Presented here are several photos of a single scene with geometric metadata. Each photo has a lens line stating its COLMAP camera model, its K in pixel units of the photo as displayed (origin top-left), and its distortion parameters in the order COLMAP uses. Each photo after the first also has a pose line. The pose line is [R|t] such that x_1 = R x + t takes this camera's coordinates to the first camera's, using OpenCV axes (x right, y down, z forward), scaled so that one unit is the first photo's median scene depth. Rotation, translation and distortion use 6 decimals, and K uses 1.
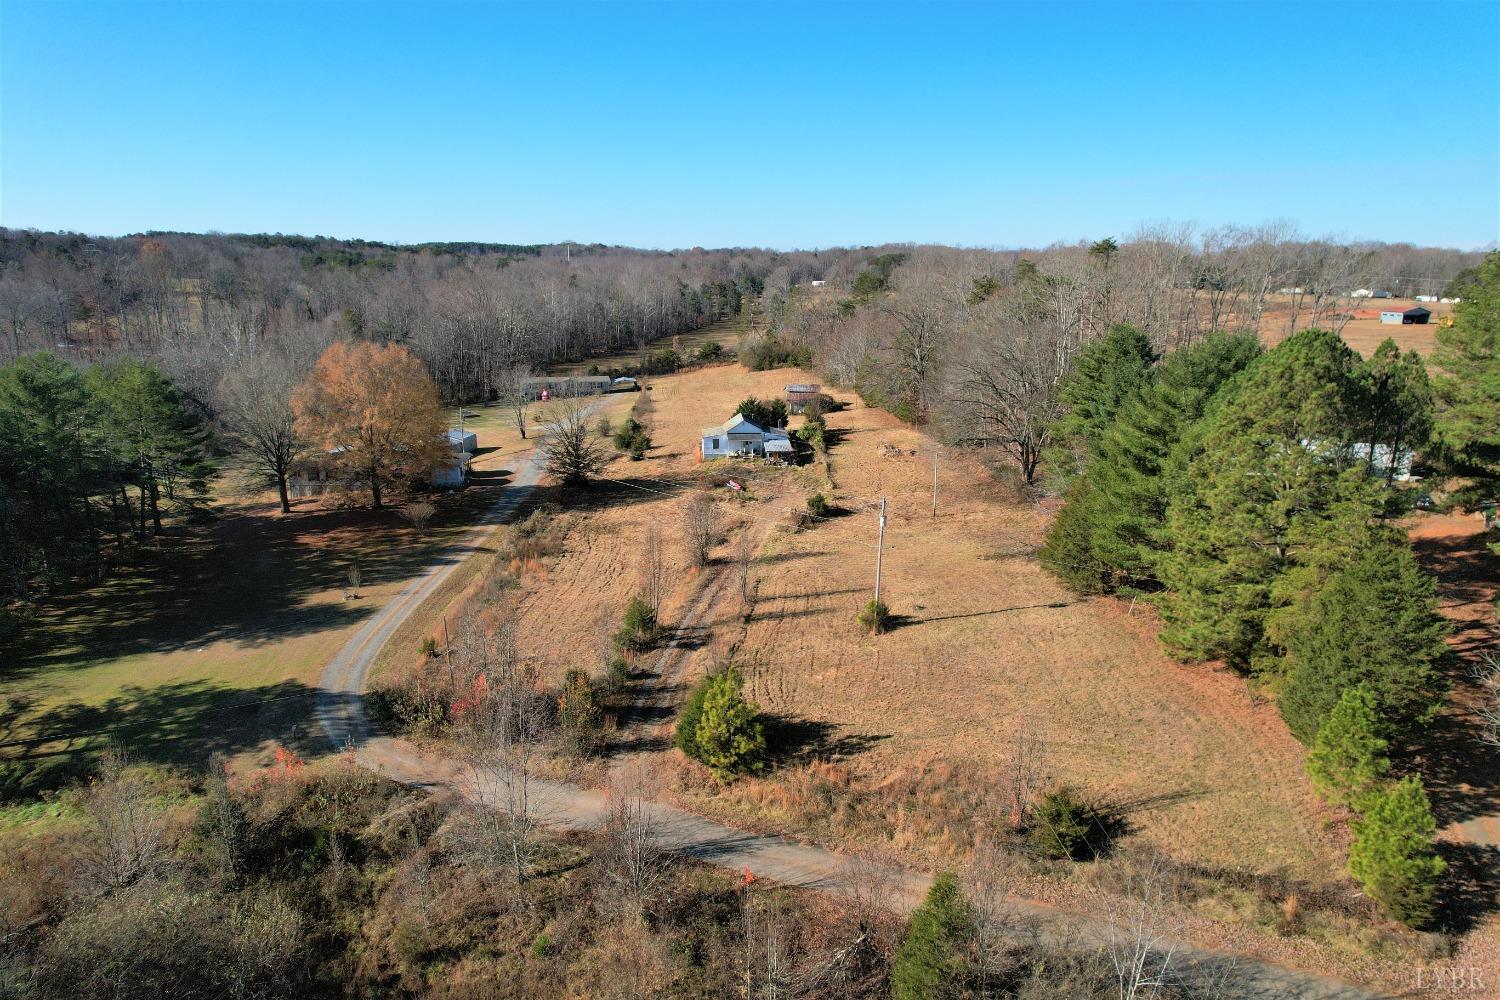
lens RADIAL K [[960.8, 0, 753.1], [0, 960.8, 505.8], [0, 0, 1]] dist [-0.075742, 0.065510]
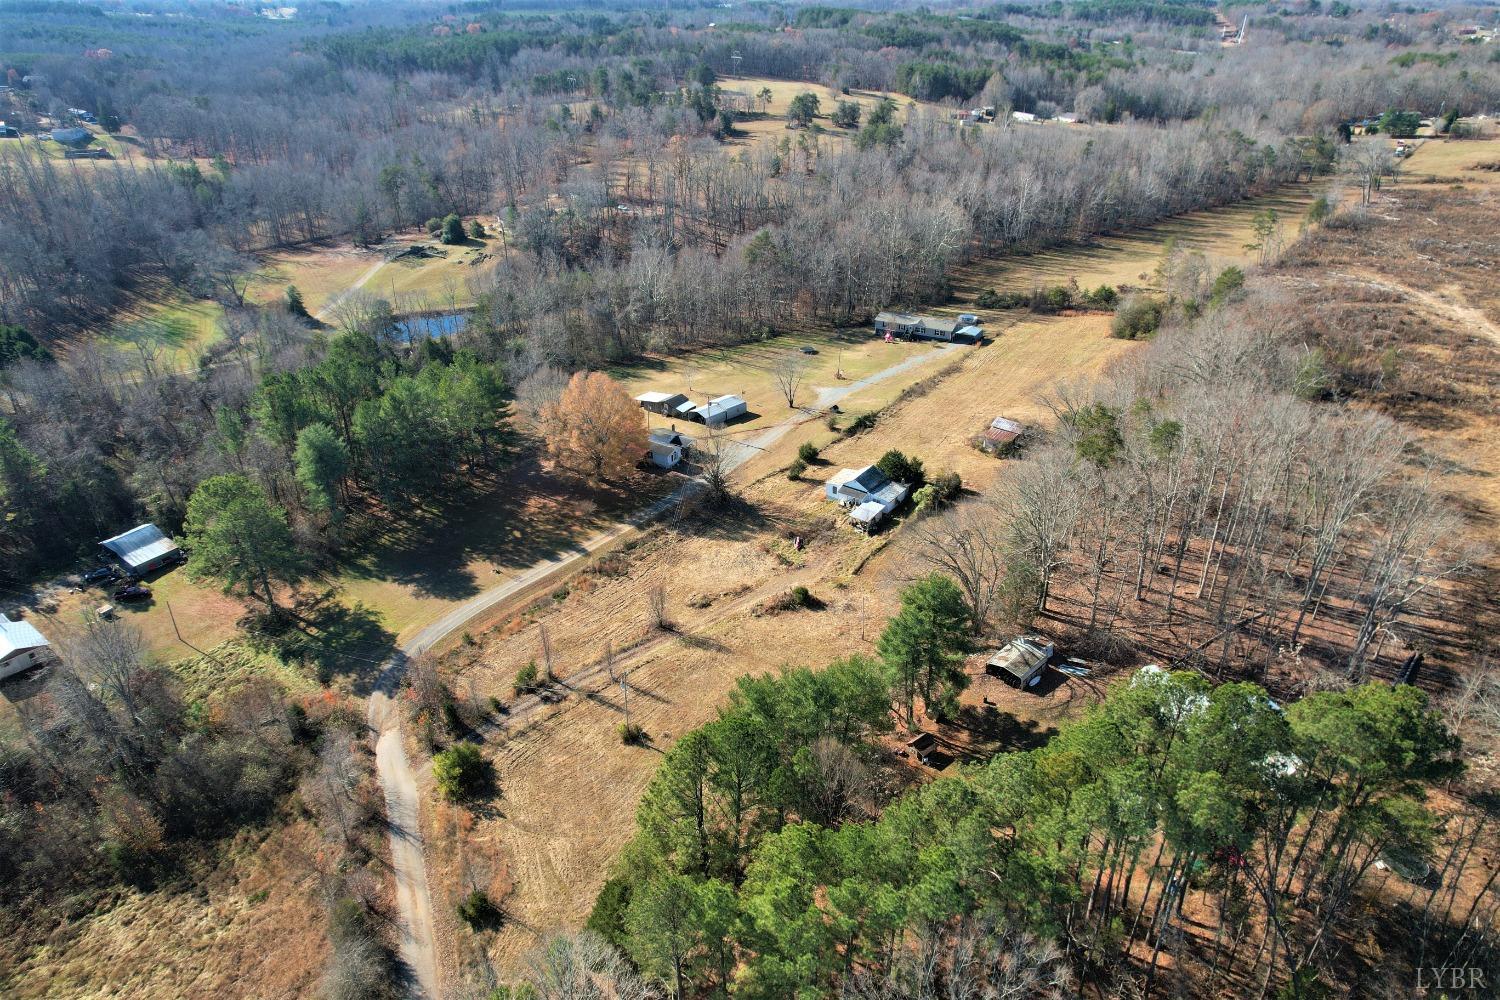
lens RADIAL K [[960.8, 0, 753.2], [0, 960.8, 505.9], [0, 0, 1]] dist [-0.075742, 0.065510]
pose [[0.776322, 0.304836, -0.551725, 0.688285], [-0.152795, 0.940187, 0.304471, -0.491956], [0.611538, -0.152067, 0.776465, -0.029147]]
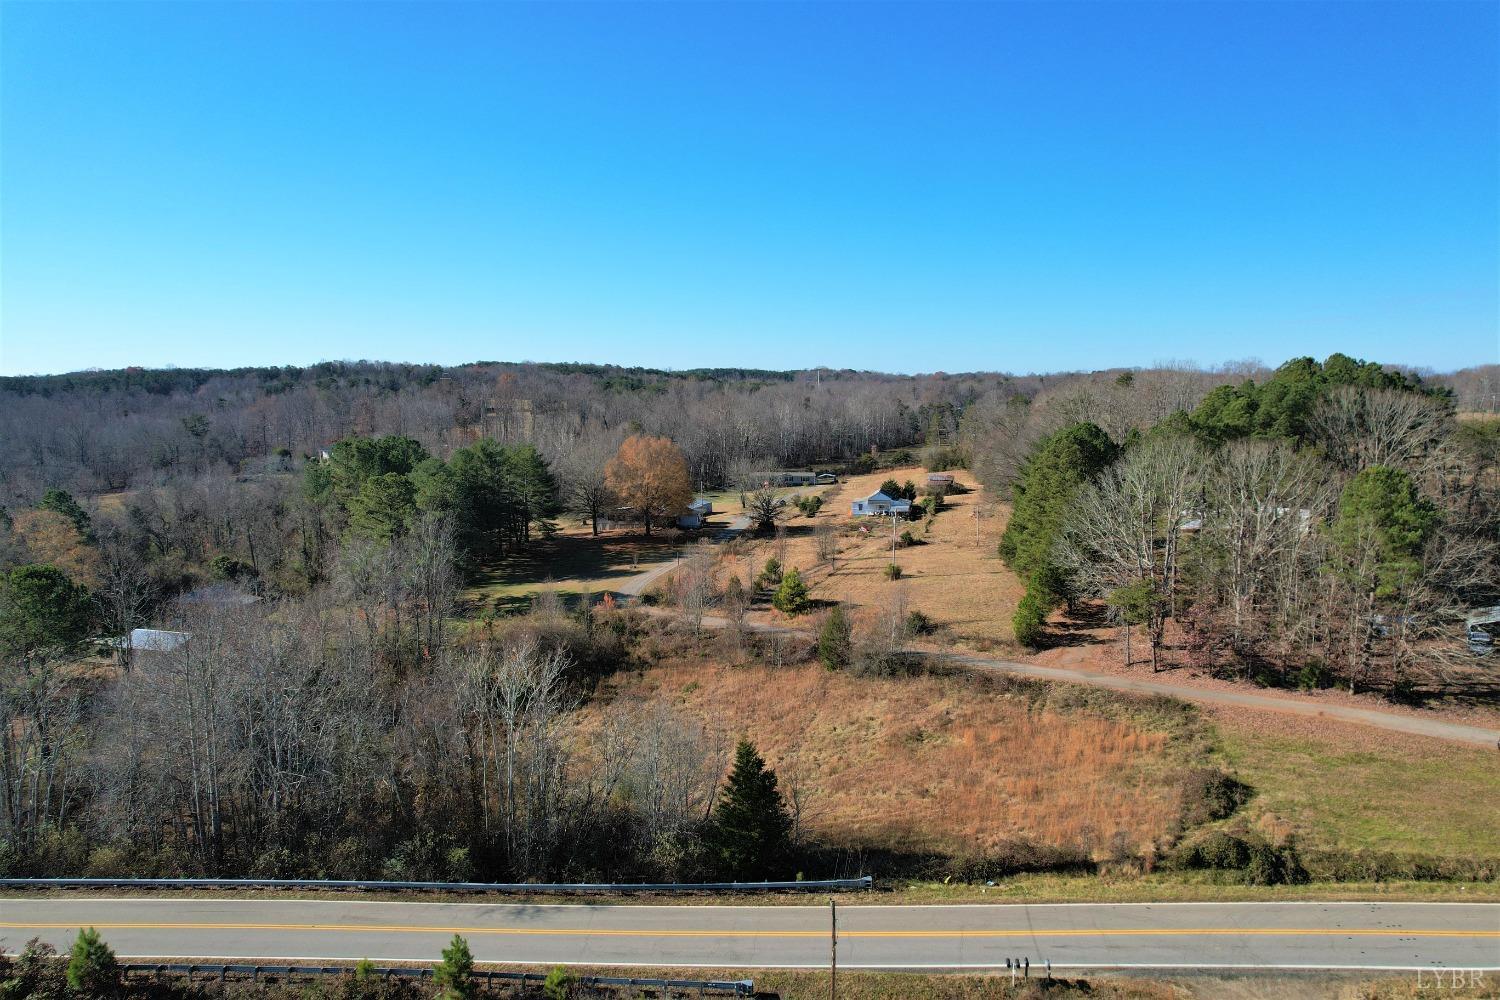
lens RADIAL K [[960.8, 0, 753.2], [0, 960.8, 506.3], [0, 0, 1]] dist [-0.075742, 0.065510]
pose [[0.965883, 0.026336, -0.257636, 0.228768], [-0.058072, 0.991508, -0.116361, 0.146503], [0.252383, 0.127352, 0.959210, -0.606266]]
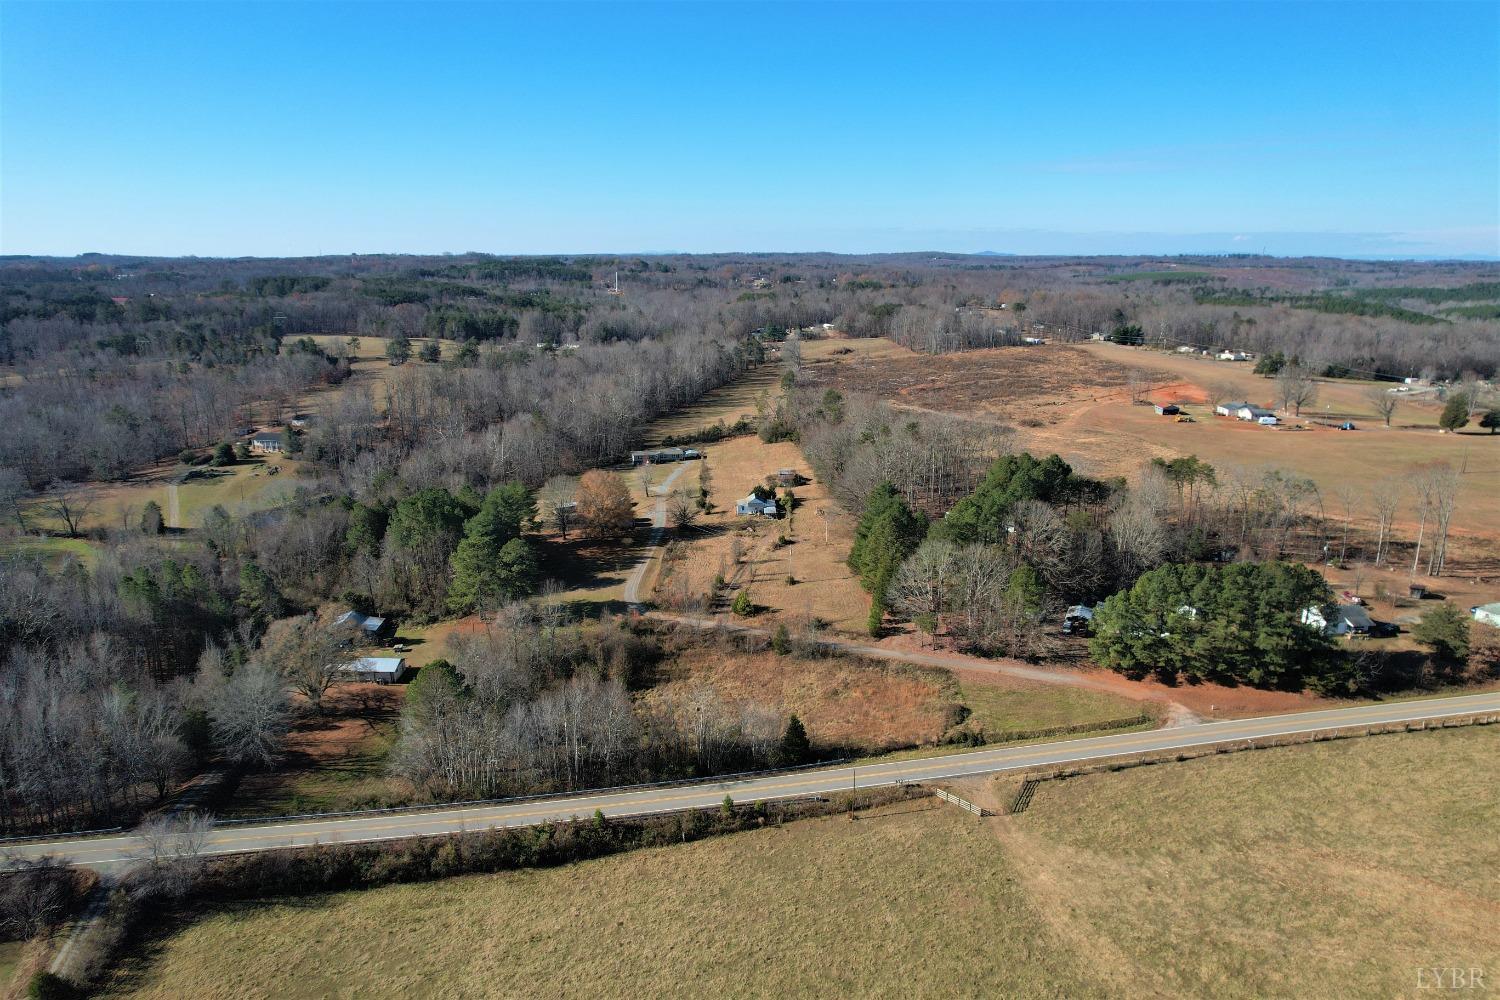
lens RADIAL K [[960.8, 0, 753.7], [0, 960.8, 503.2], [0, 0, 1]] dist [-0.075742, 0.065510]
pose [[0.999532, 0.005831, -0.030038, 0.066535], [-0.005435, 0.999897, 0.013260, -0.130302], [0.030112, -0.013091, 0.999461, -1.539807]]
